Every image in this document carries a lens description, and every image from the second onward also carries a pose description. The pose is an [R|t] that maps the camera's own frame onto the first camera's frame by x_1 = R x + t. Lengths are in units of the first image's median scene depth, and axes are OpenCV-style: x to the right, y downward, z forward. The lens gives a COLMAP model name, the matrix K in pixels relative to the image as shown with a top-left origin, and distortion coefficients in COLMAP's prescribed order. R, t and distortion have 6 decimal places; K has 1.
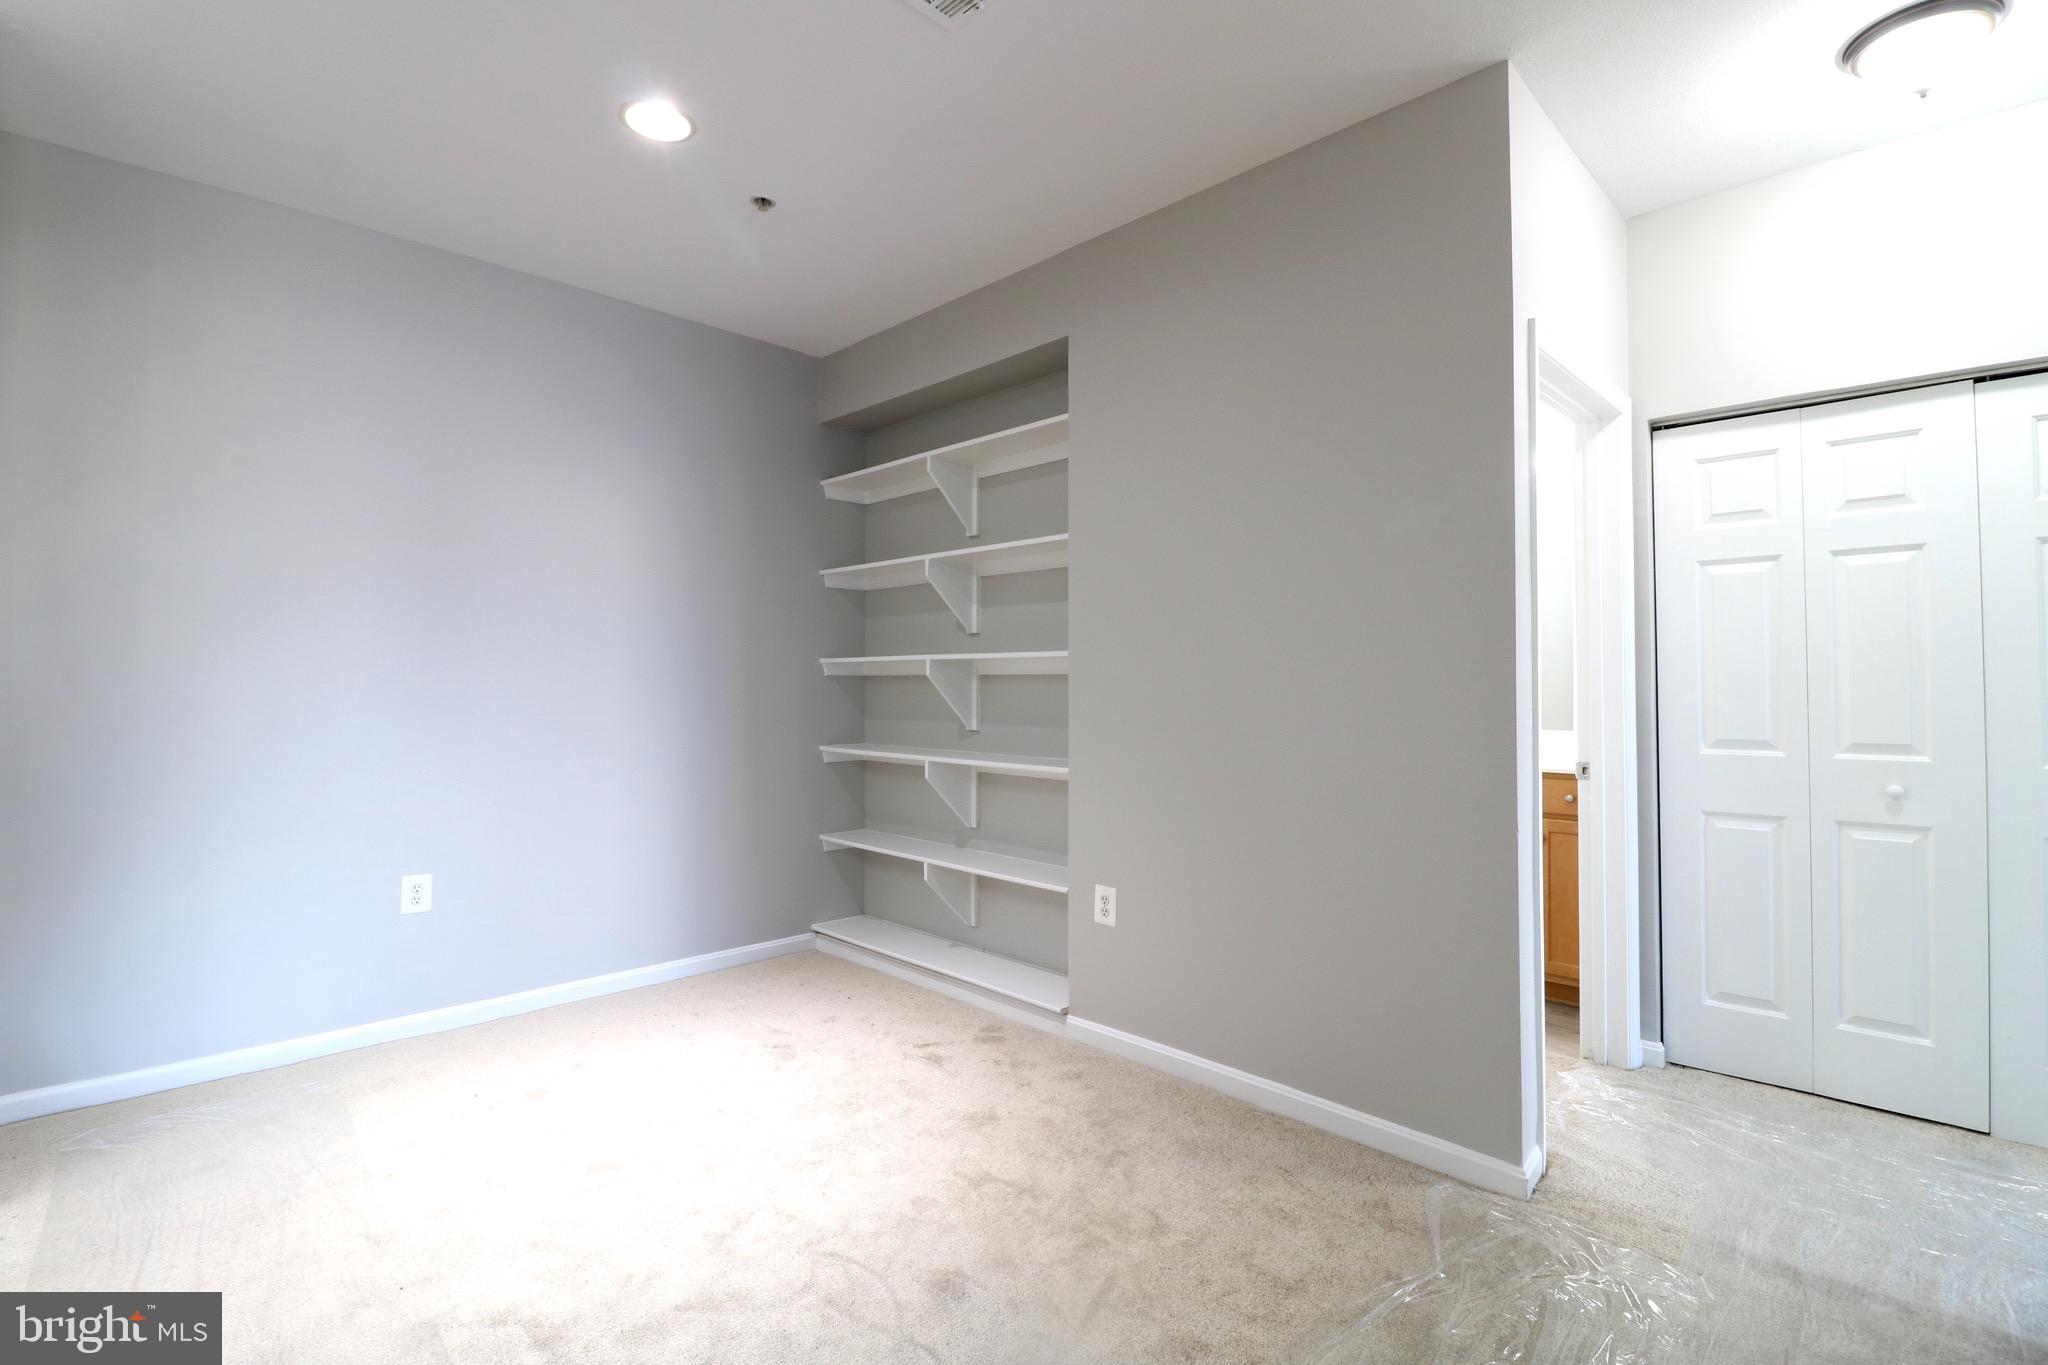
lens RADIAL K [[954.1, 0, 1025.3], [0, 954.1, 670.3], [0, 0, 1]] dist [0.004930, -0.015160]
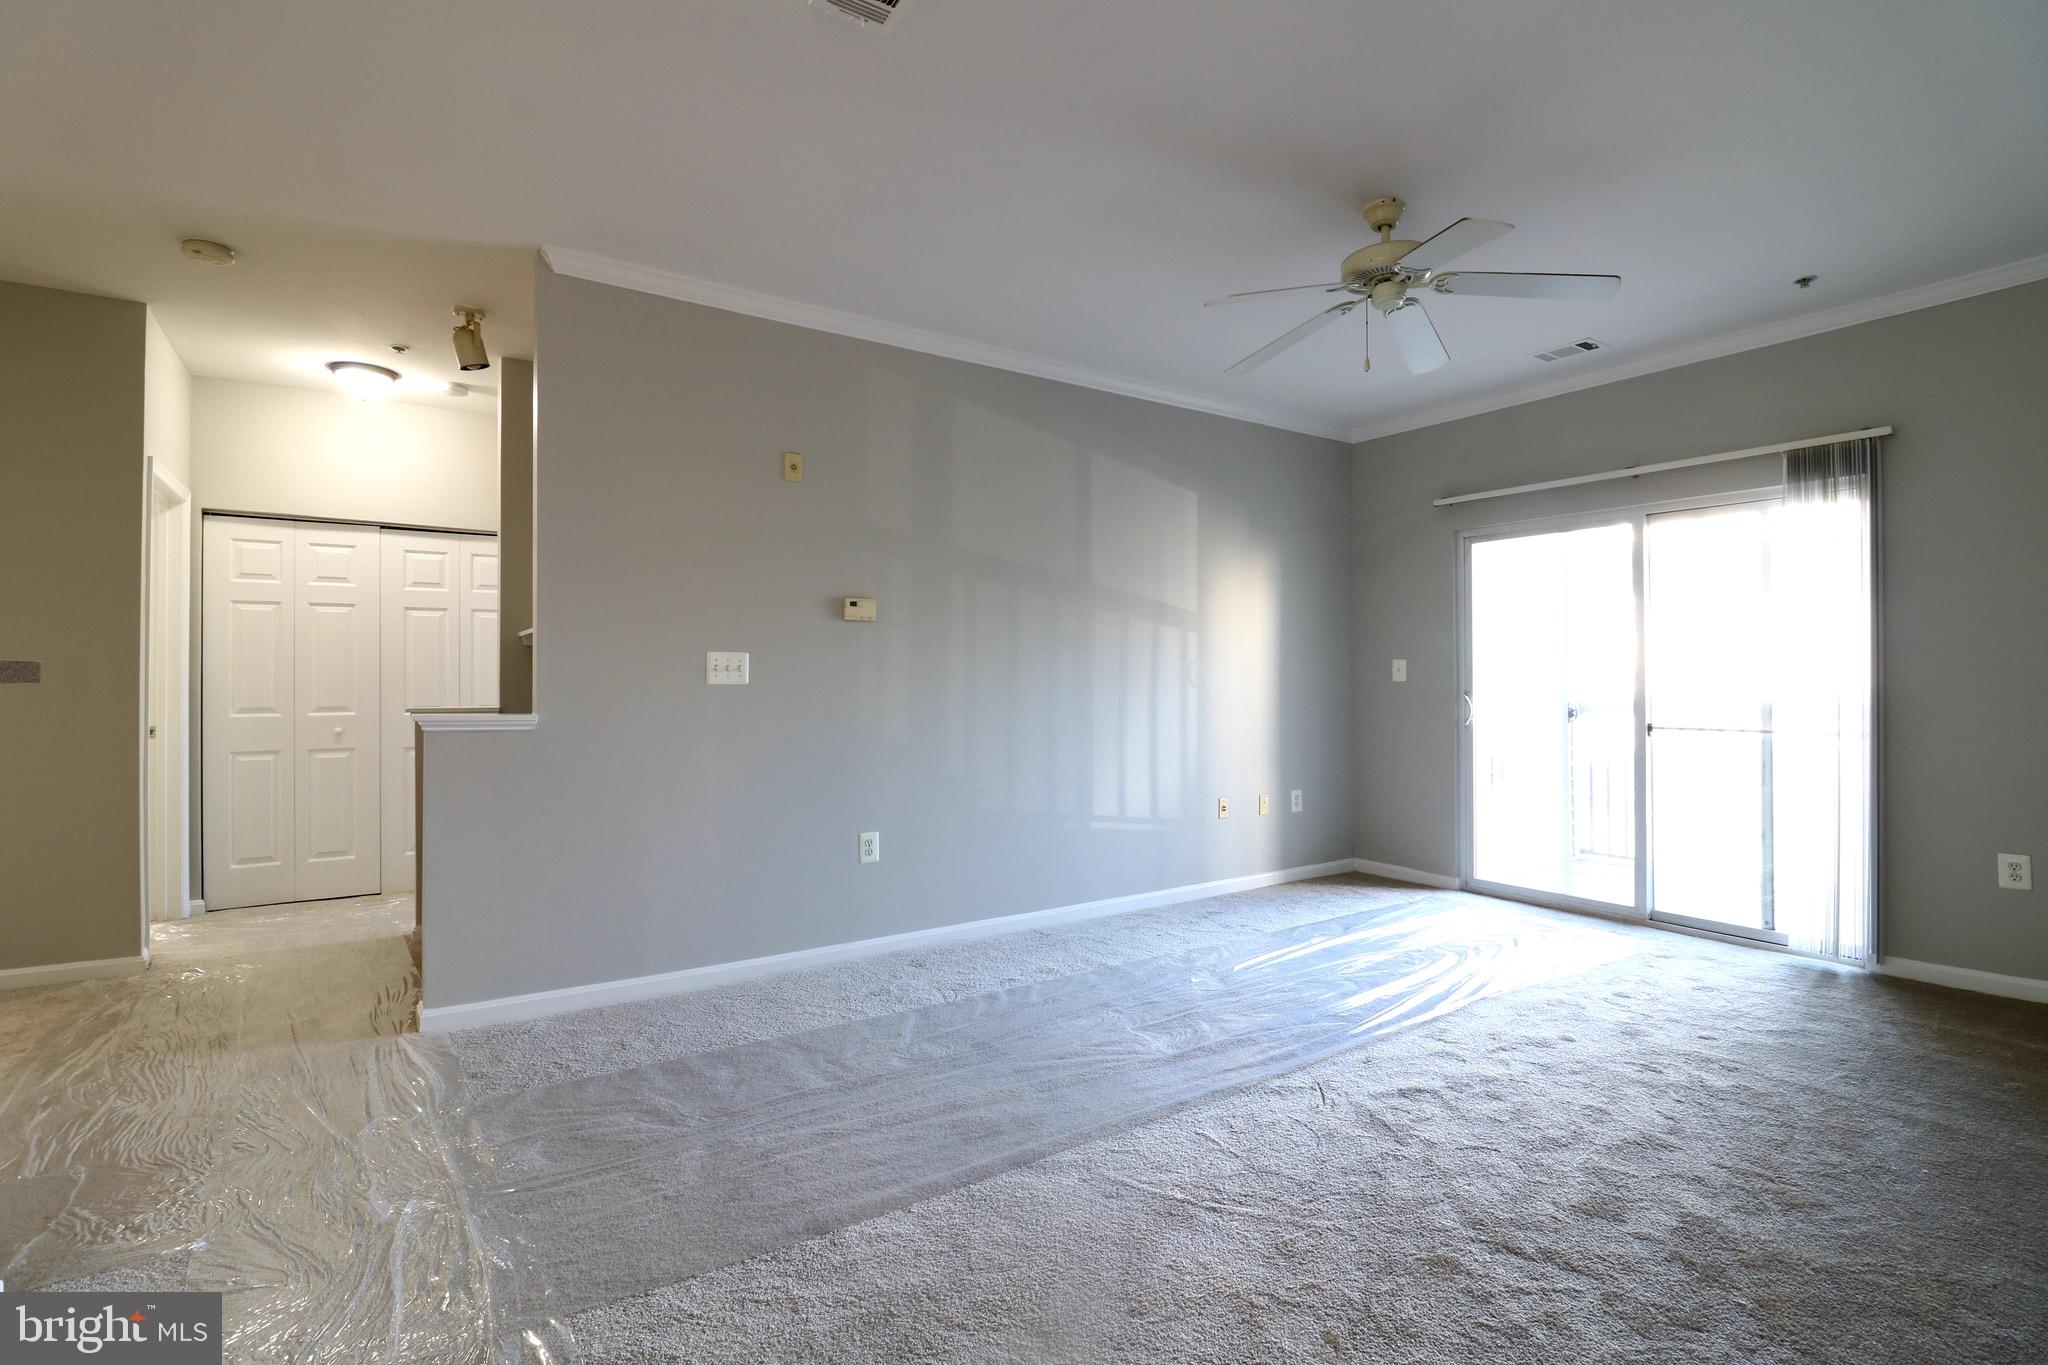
lens RADIAL K [[954.1, 0, 1025.3], [0, 954.1, 670.3], [0, 0, 1]] dist [0.004930, -0.015160]
pose [[0.193741, 0.007263, 0.981026, -0.511299], [-0.018247, 0.999826, -0.003798, -0.009933], [-0.980883, -0.017165, 0.193840, -0.533472]]
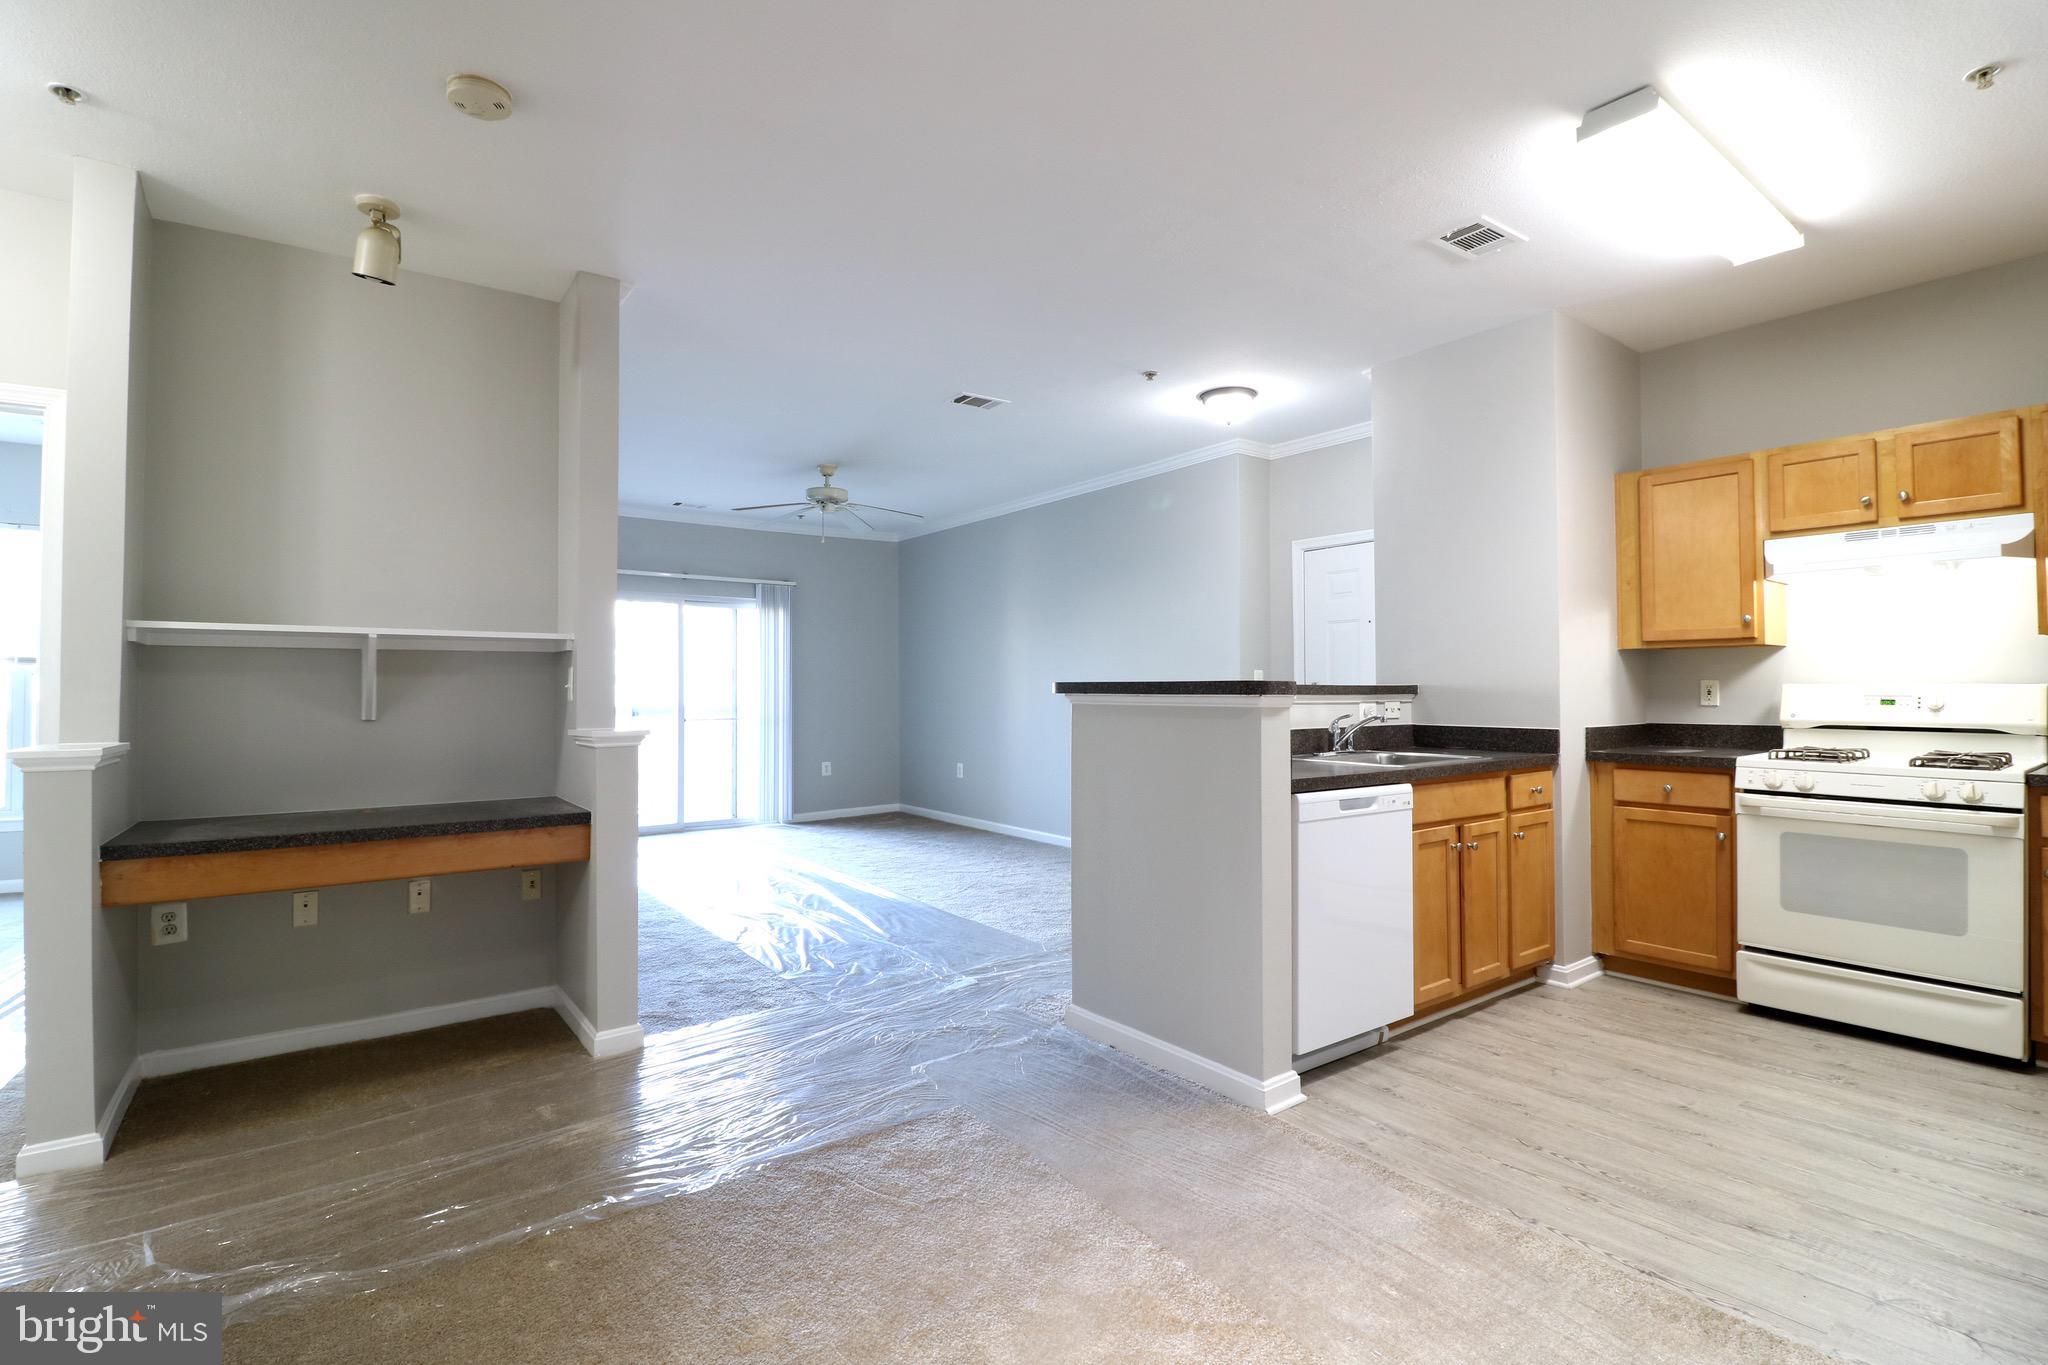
lens RADIAL K [[954.1, 0, 1025.3], [0, 954.1, 670.3], [0, 0, 1]] dist [0.004930, -0.015160]
pose [[-0.989060, 0.006066, 0.147390, -0.238142], [0.000060, 0.999171, -0.040718, 0.019659], [-0.147515, -0.040264, -0.988240, 0.979078]]
